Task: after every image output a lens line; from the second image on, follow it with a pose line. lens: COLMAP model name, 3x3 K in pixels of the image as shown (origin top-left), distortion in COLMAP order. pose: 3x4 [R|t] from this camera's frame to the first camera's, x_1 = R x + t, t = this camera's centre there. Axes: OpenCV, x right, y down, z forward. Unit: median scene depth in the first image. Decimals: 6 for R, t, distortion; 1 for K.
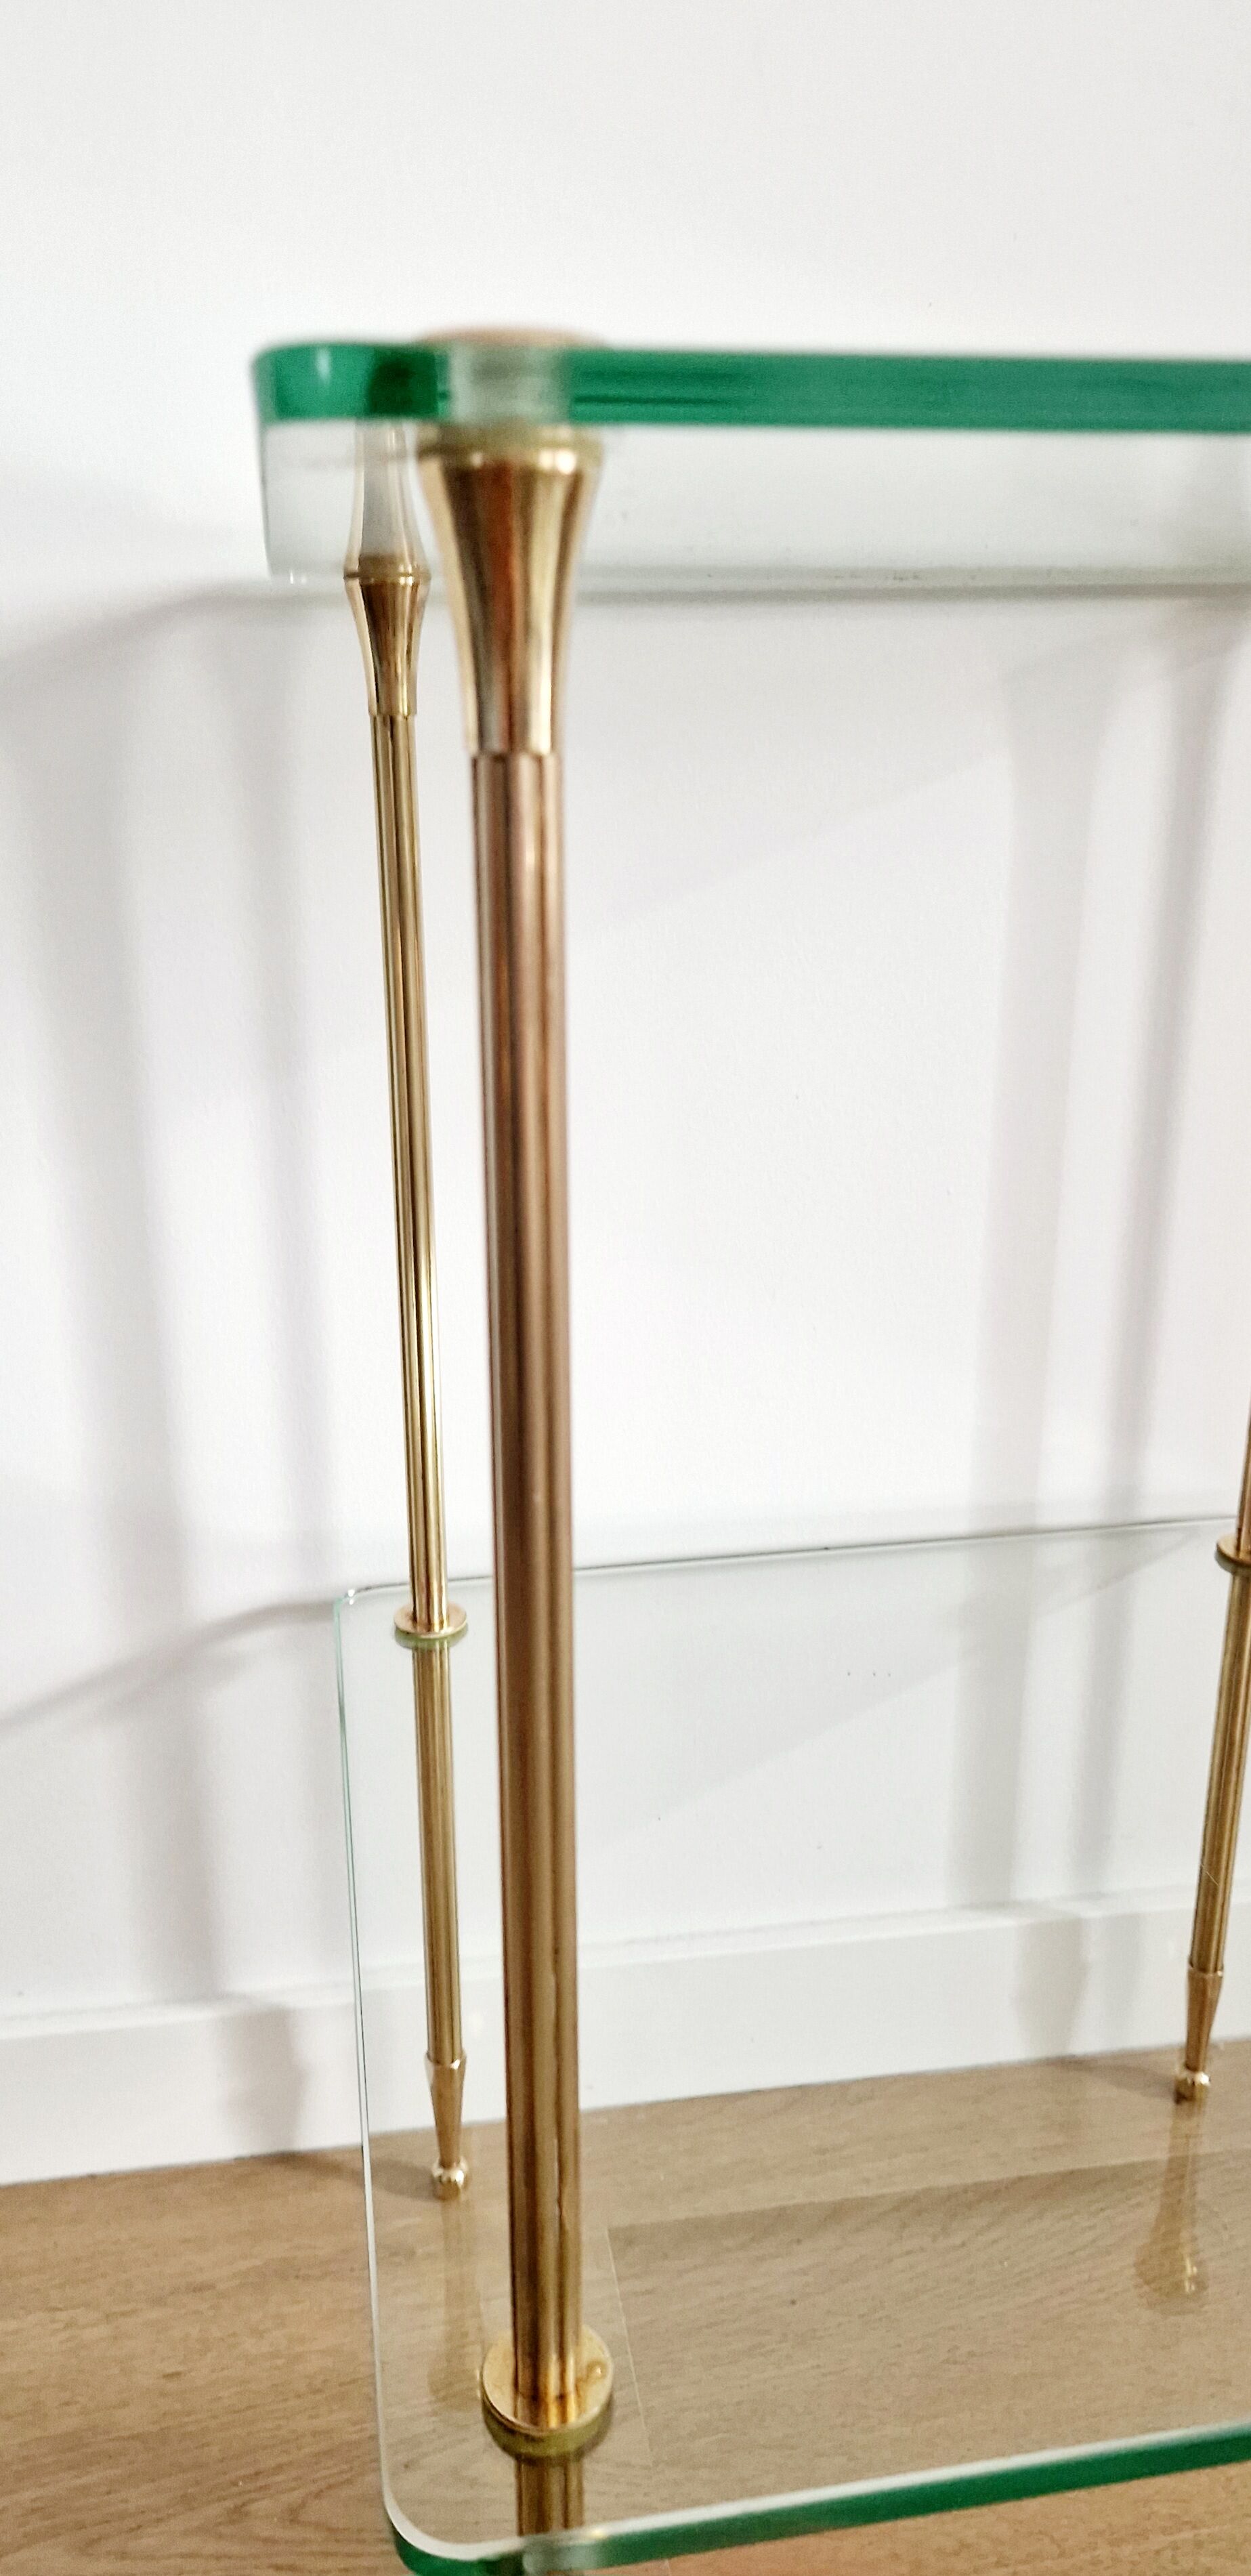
lens RADIAL K [[1835.3, 0, 609.9], [0, 1835.3, 1332.0], [0, 0, 1]] dist [0.044497, -0.047243]
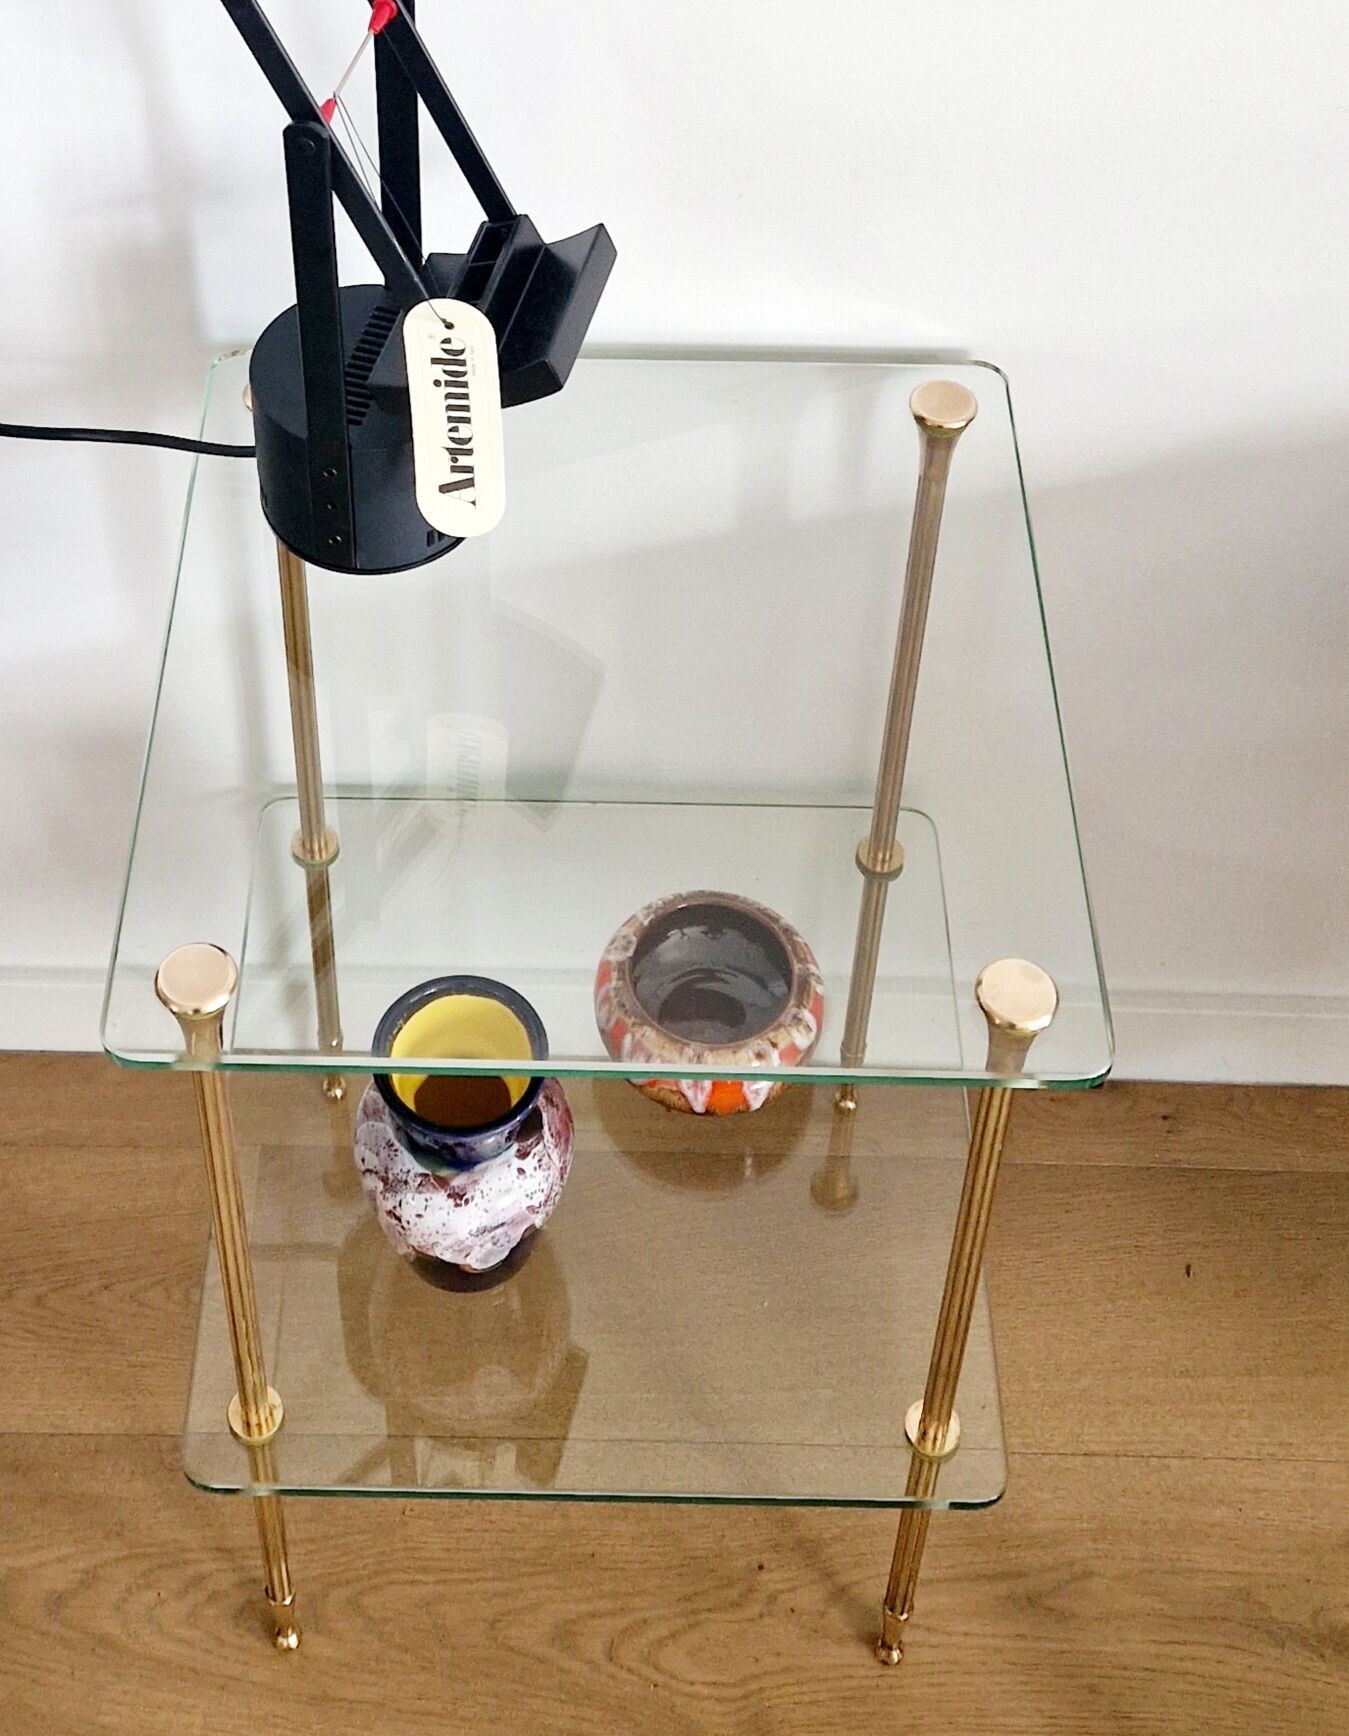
lens RADIAL K [[2693.4, 0, 537.5], [0, 2693.4, 248.8], [0, 0, 1]] dist [0.029278, 0.000000]
pose [[0.985040, 0.117660, -0.125907, 0.428808], [-0.060131, 0.919388, 0.388729, -1.117572], [0.161495, -0.375343, 0.912709, -0.764501]]
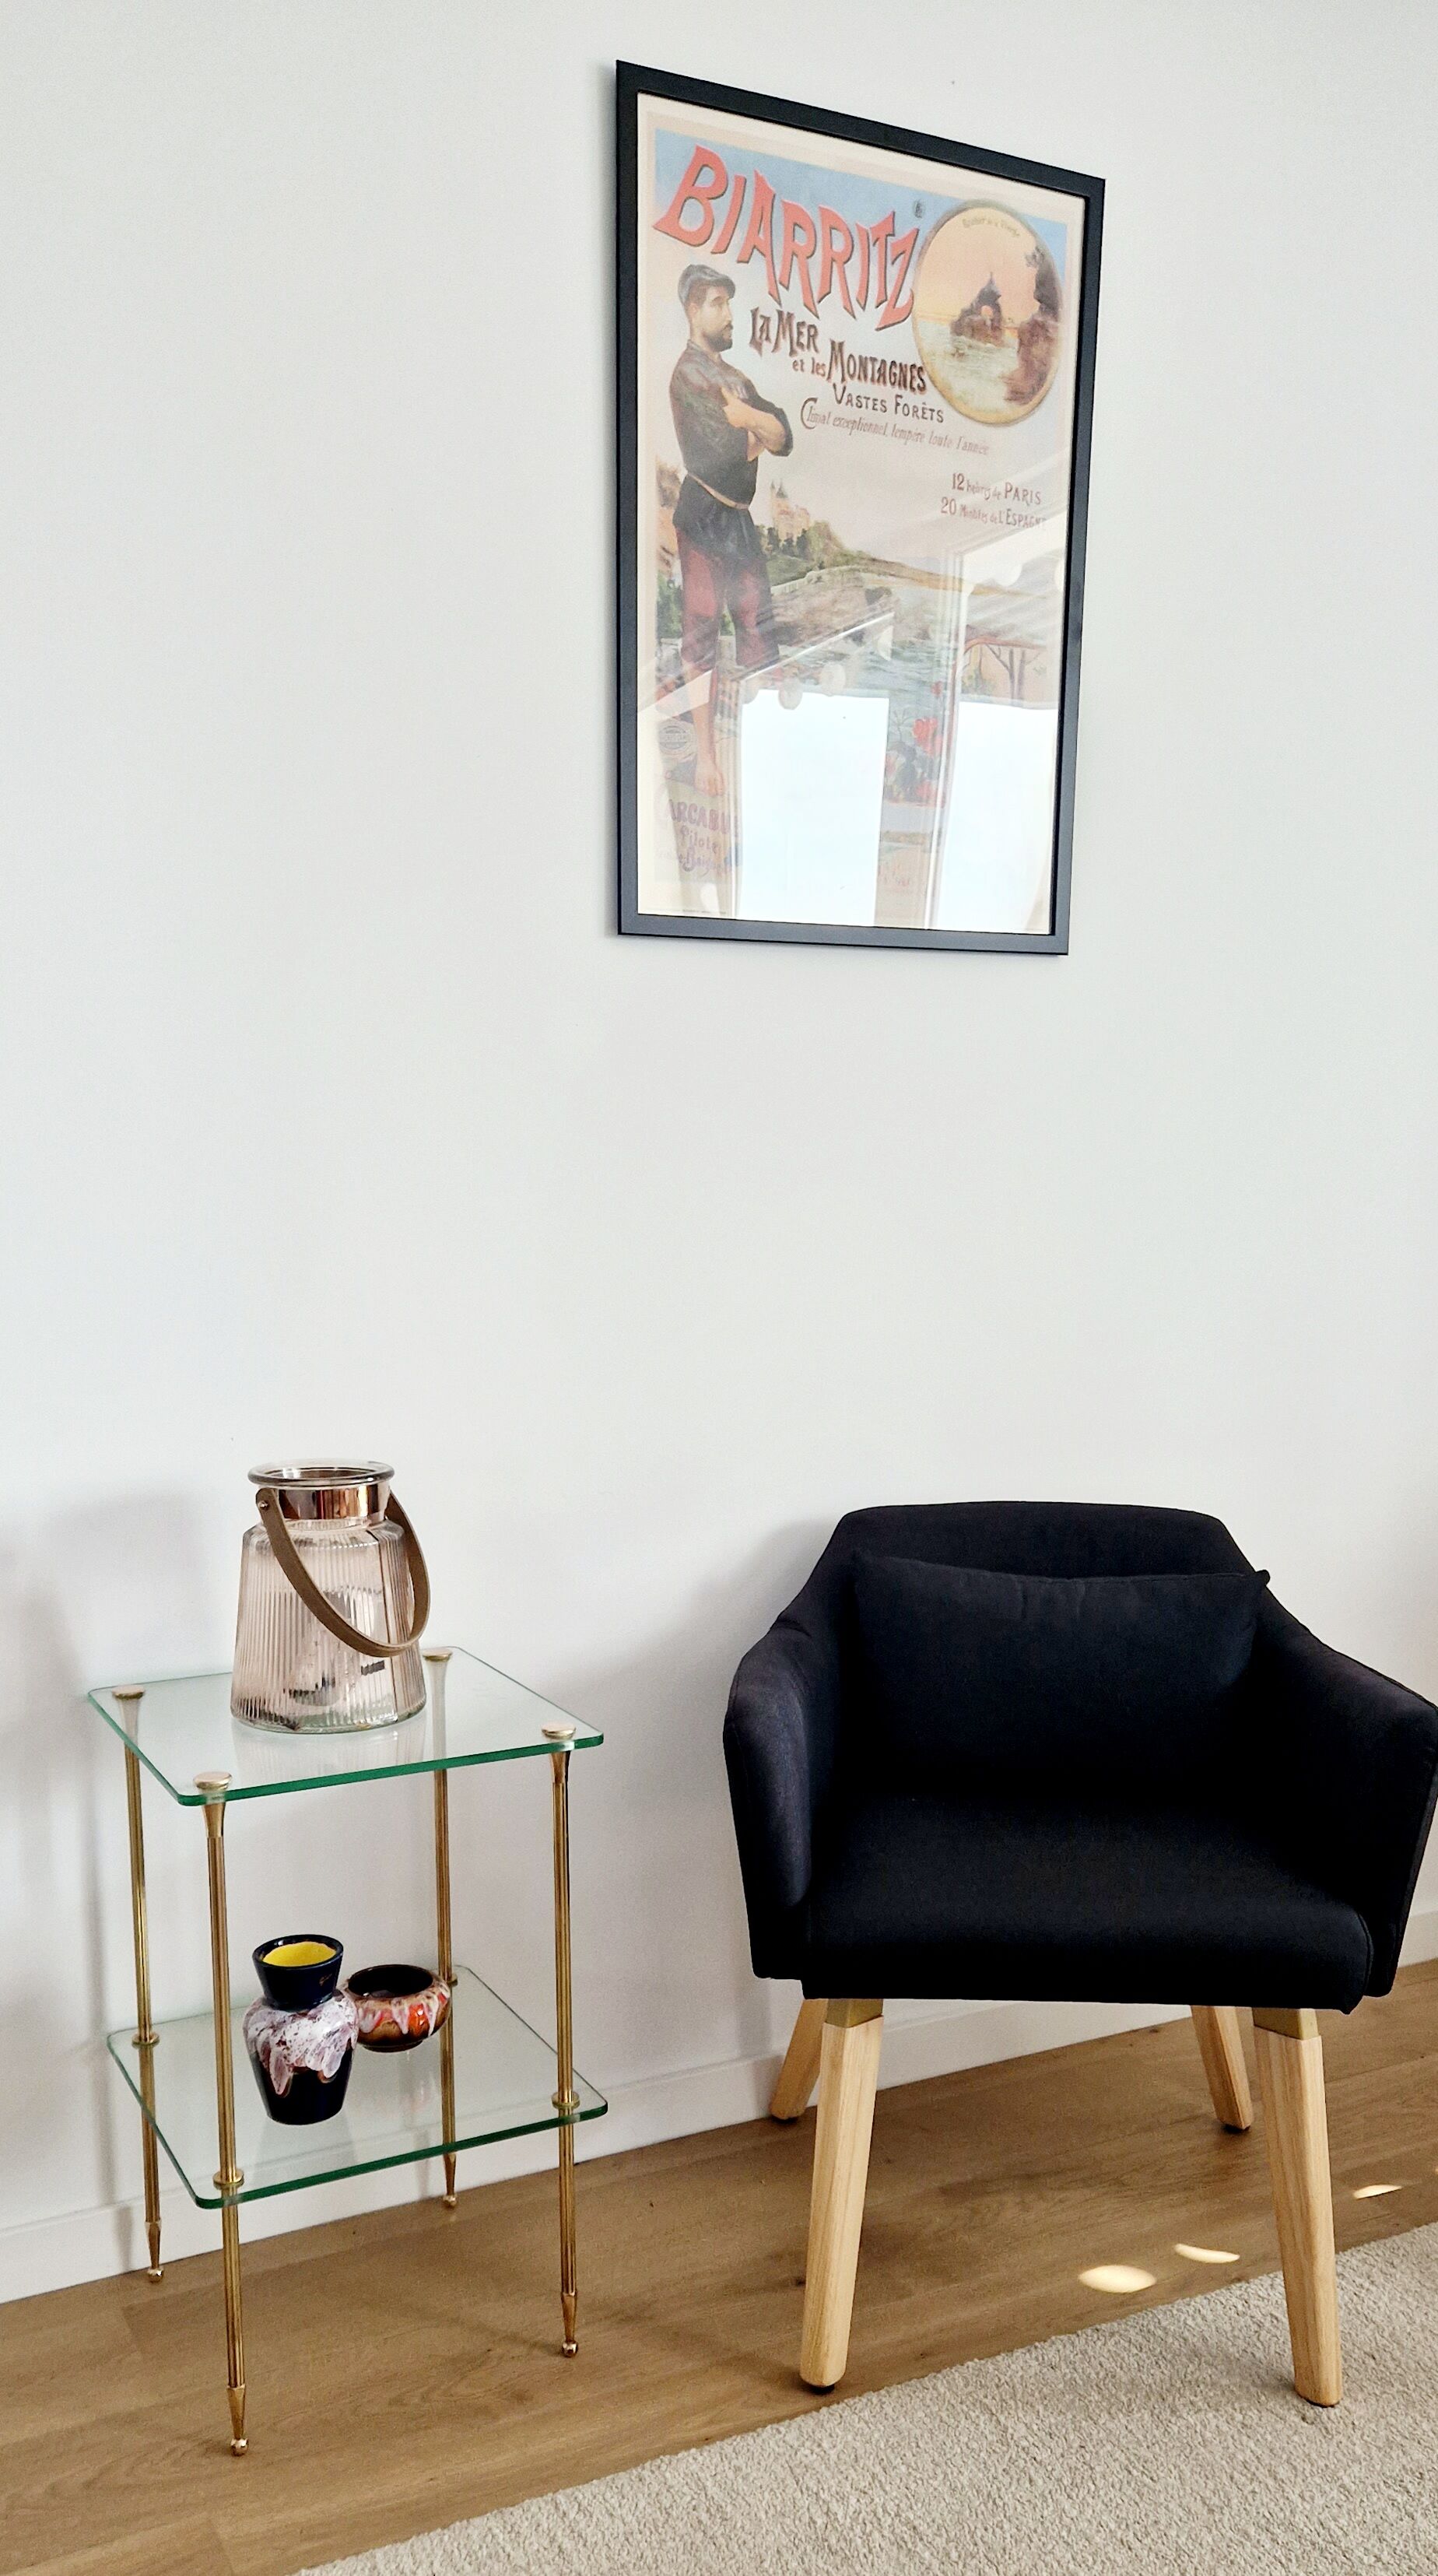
lens RADIAL K [[2134.7, 0, 700.1], [0, 2134.7, 1543.3], [0, 0, 1]] dist [0.079788, -0.063996]
pose [[0.948297, -0.059948, 0.311672, -0.108699], [0.102312, 0.987318, -0.121391, -0.102954], [-0.300442, 0.147002, 0.942404, -2.186452]]
